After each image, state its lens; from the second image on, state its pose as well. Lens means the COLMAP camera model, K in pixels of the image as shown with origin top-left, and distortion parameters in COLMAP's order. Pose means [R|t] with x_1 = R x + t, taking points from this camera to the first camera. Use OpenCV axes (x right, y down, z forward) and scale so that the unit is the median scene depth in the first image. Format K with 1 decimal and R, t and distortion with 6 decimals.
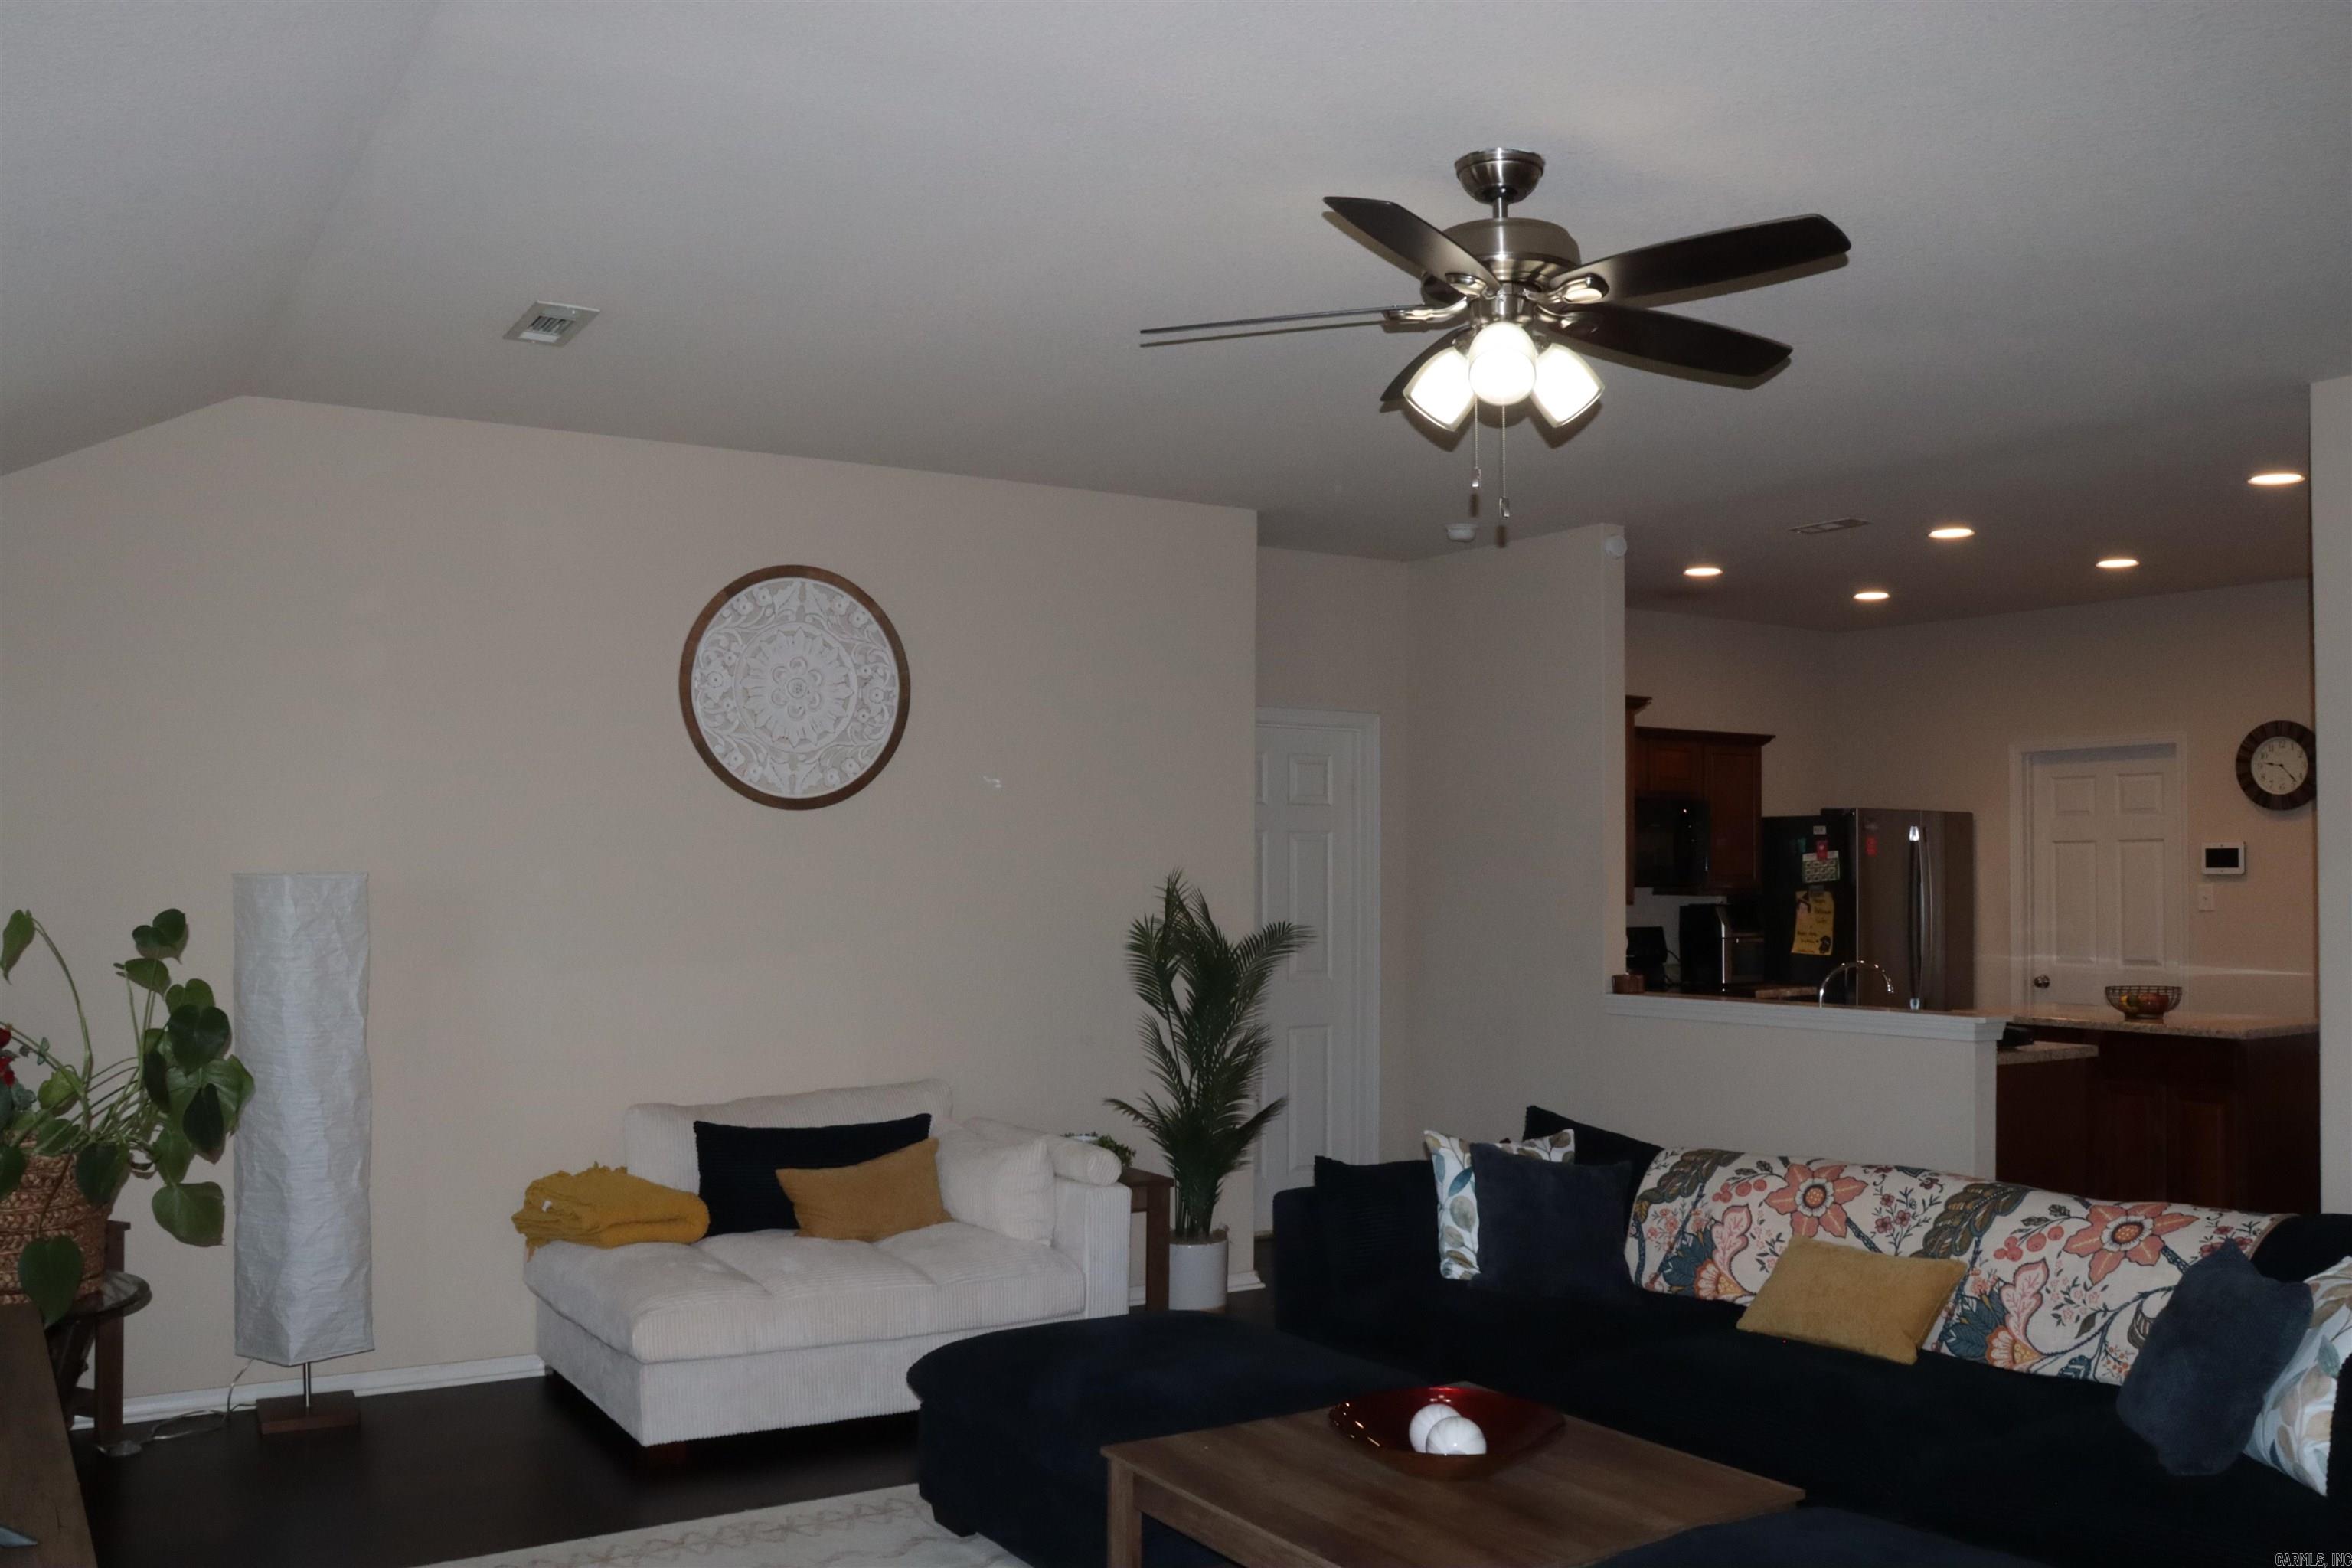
lens RADIAL K [[1952.1, 0, 1176.0], [0, 1952.1, 784.0], [0, 0, 1]] dist [-0.172123, 0.162833]
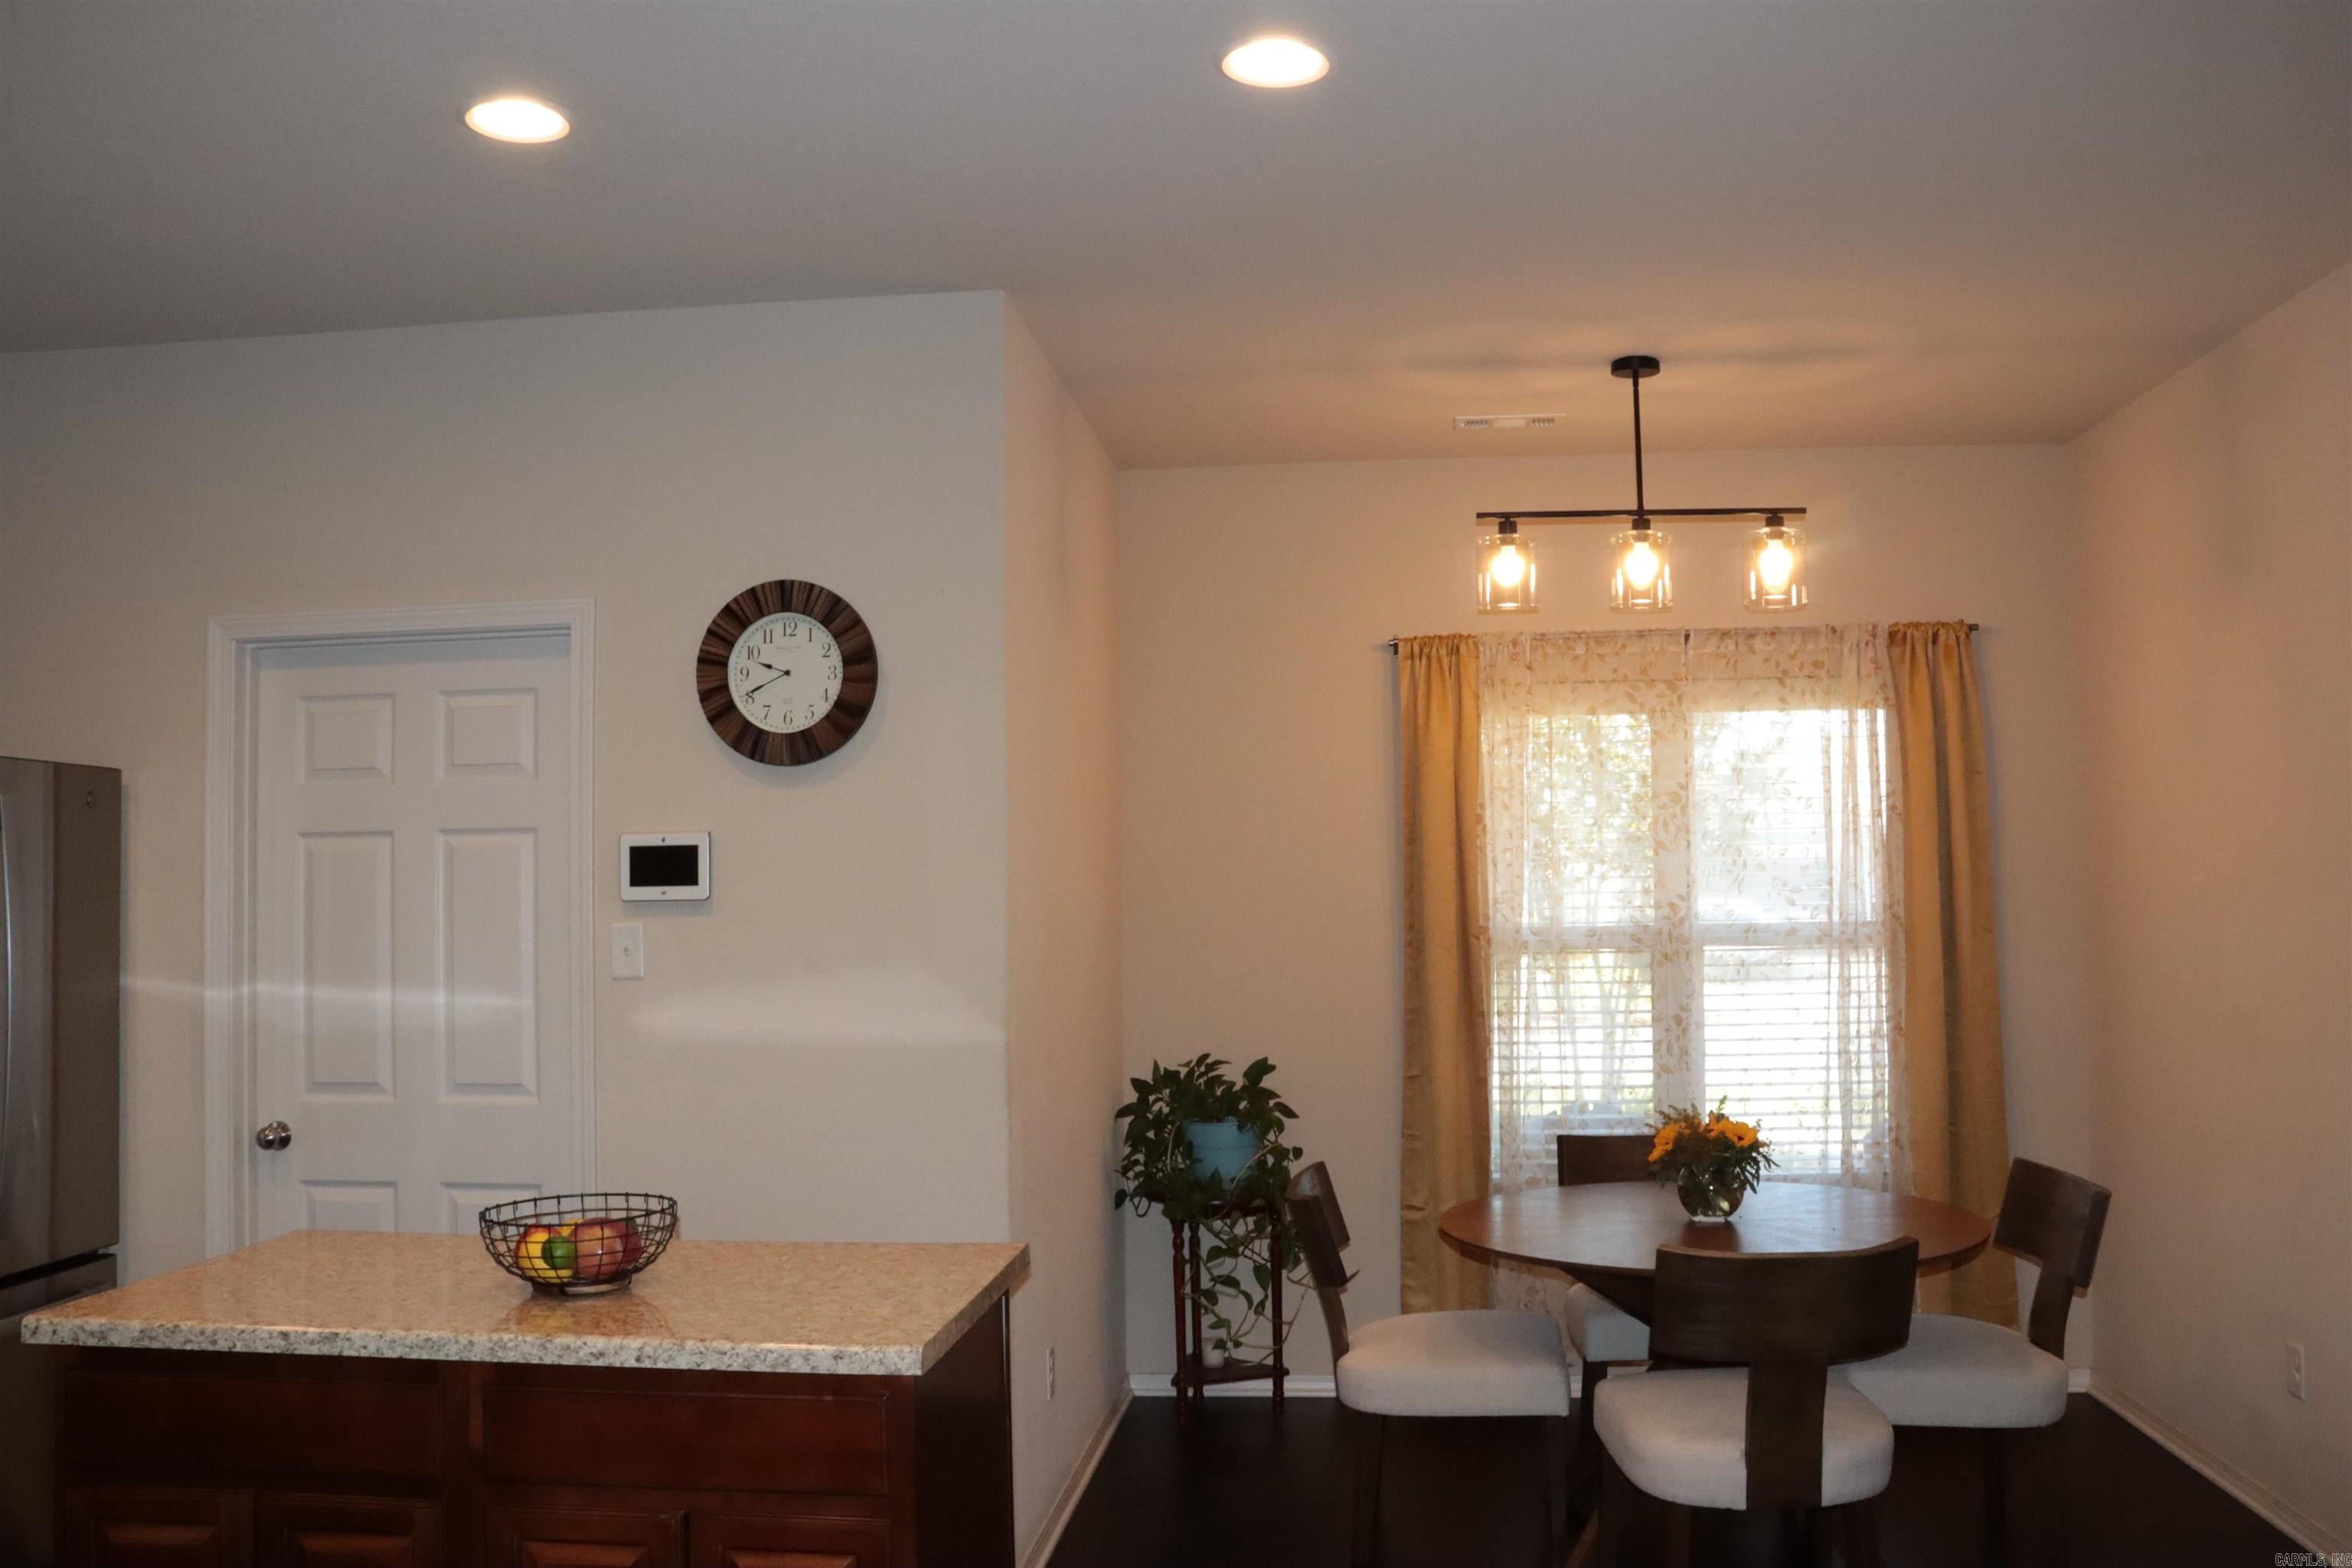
lens RADIAL K [[1952.1, 0, 1176.0], [0, 1952.1, 784.0], [0, 0, 1]] dist [-0.172123, 0.162833]
pose [[0.627608, 0.027902, 0.778030, 0.237714], [-0.017702, 0.999611, -0.021569, 0.024721], [-0.778329, -0.000236, 0.627857, 0.544912]]
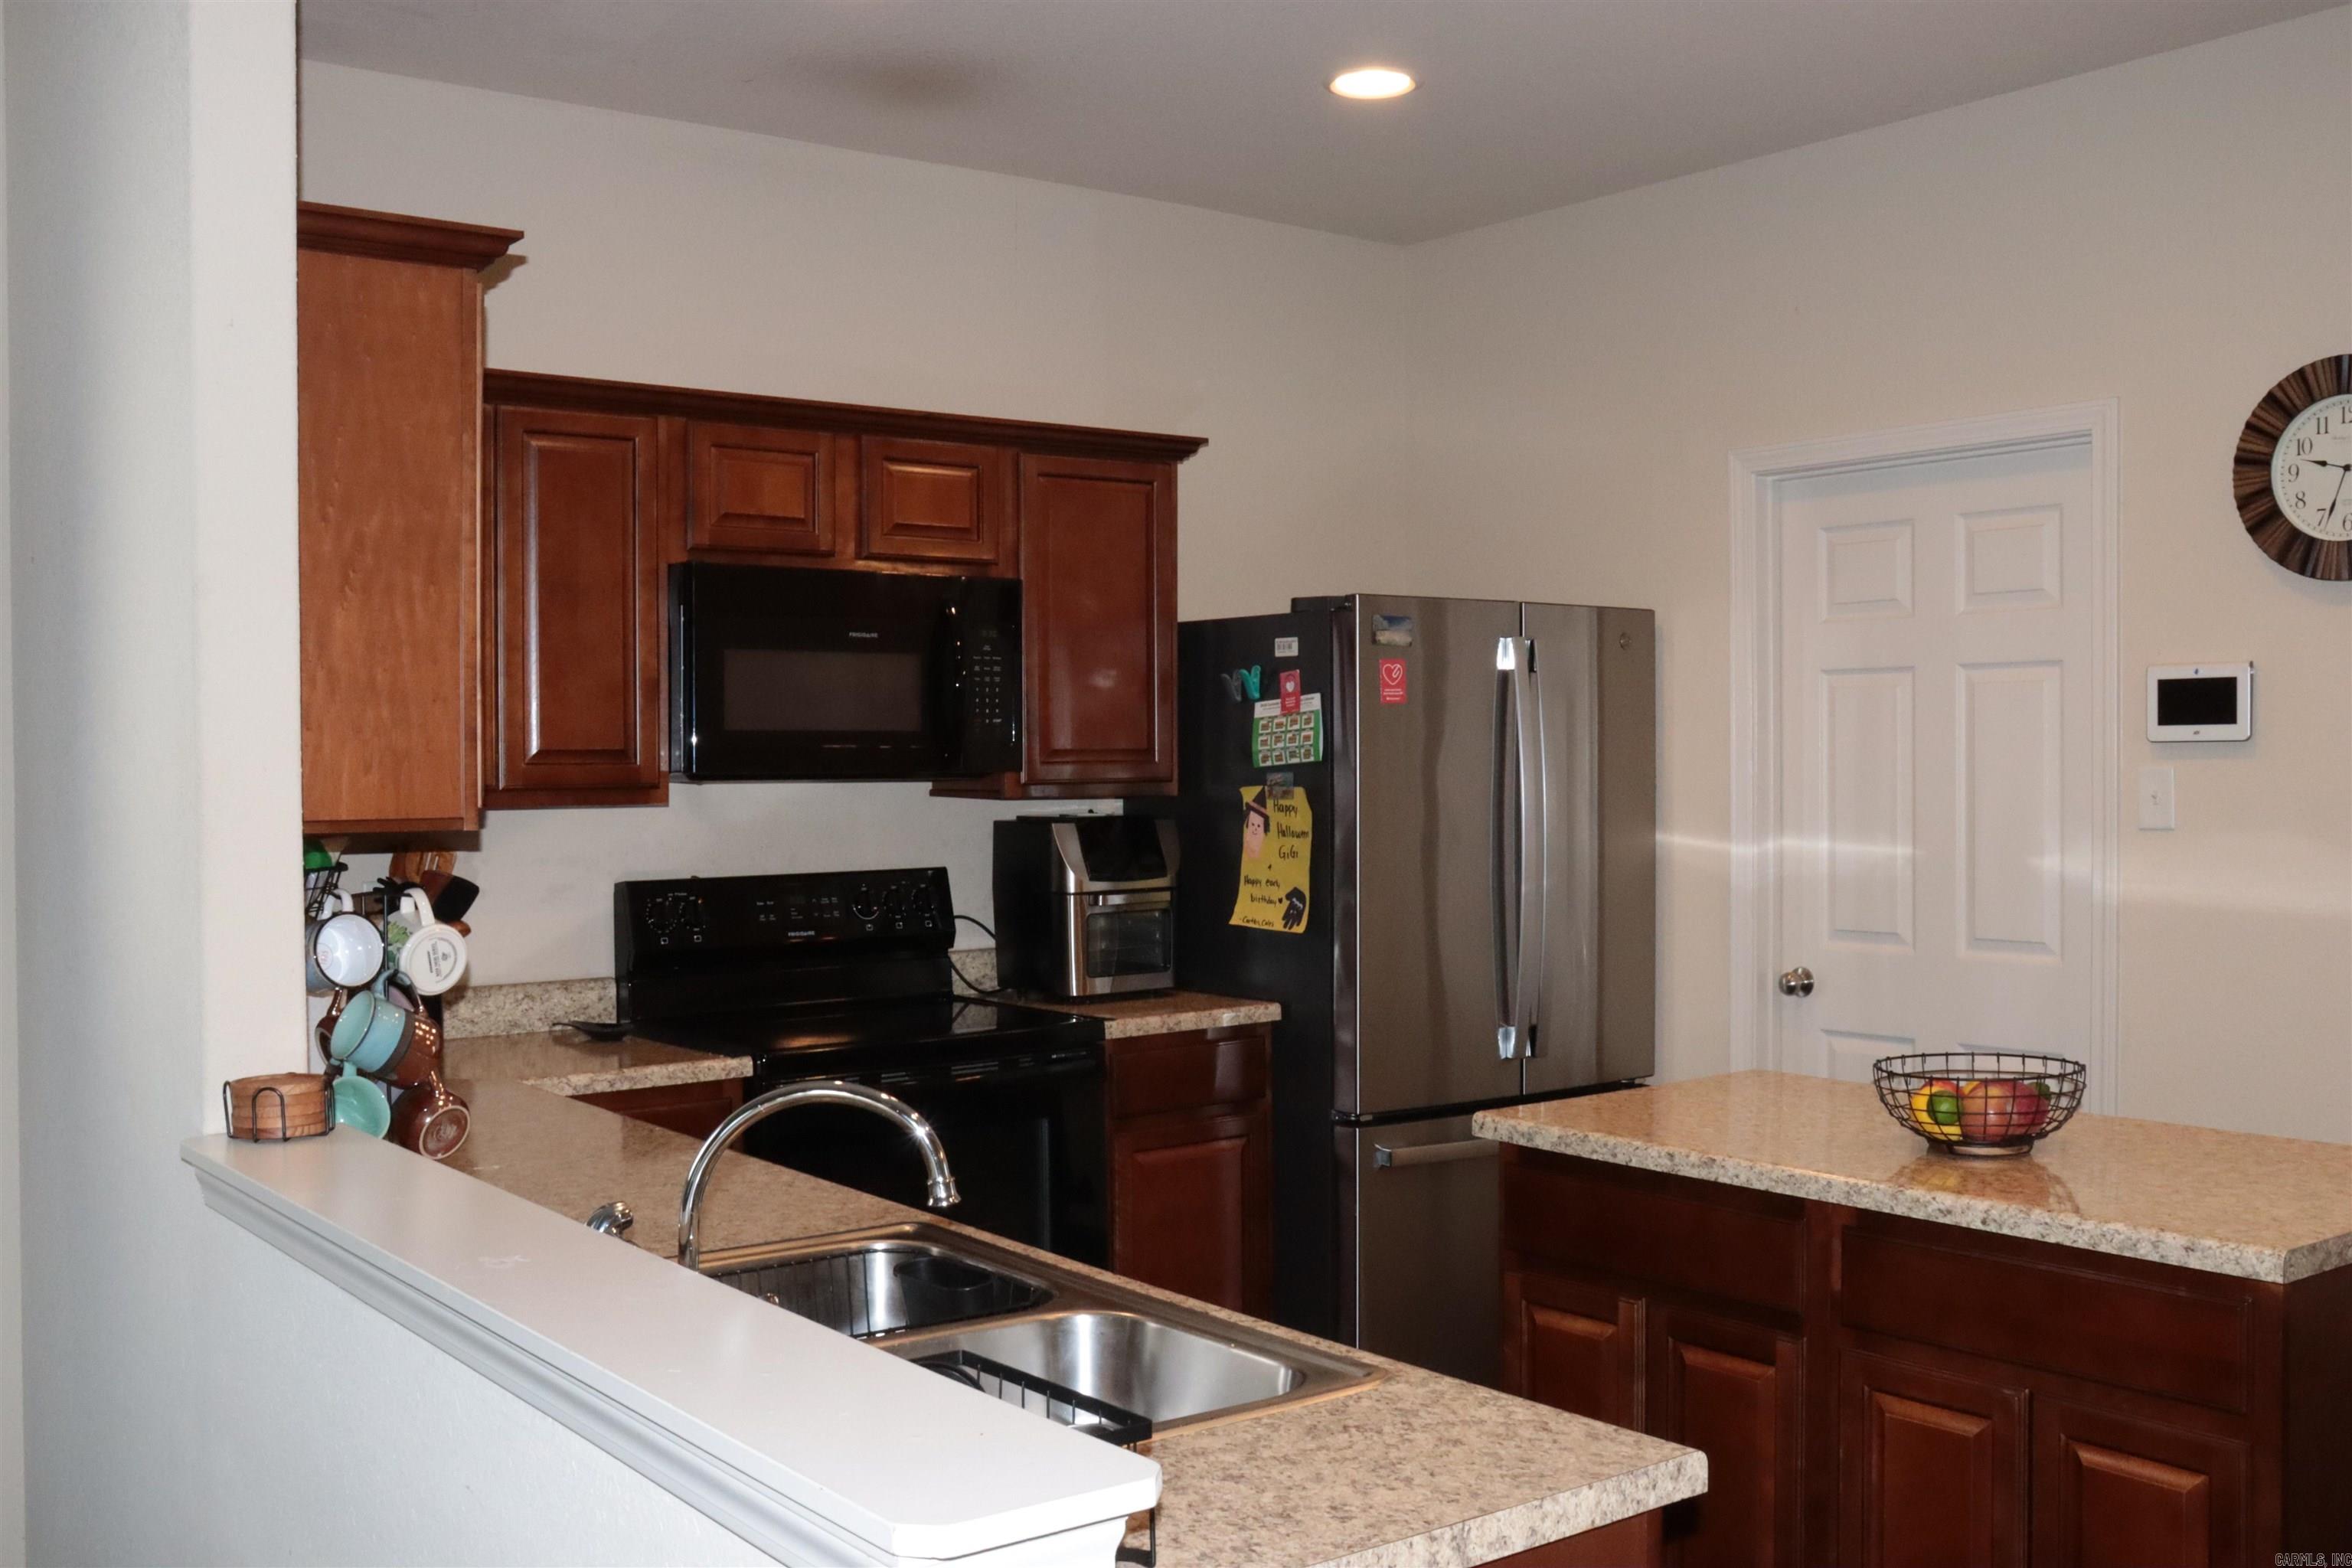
lens RADIAL K [[2253.8, 0, 1176.0], [0, 2253.8, 784.0], [0, 0, 1]] dist [-0.132615, 0.173120]
pose [[0.996331, -0.013673, 0.084483, 0.268433], [0.008517, 0.998095, 0.061099, 0.023849], [-0.085158, -0.060155, 0.994550, 0.492059]]
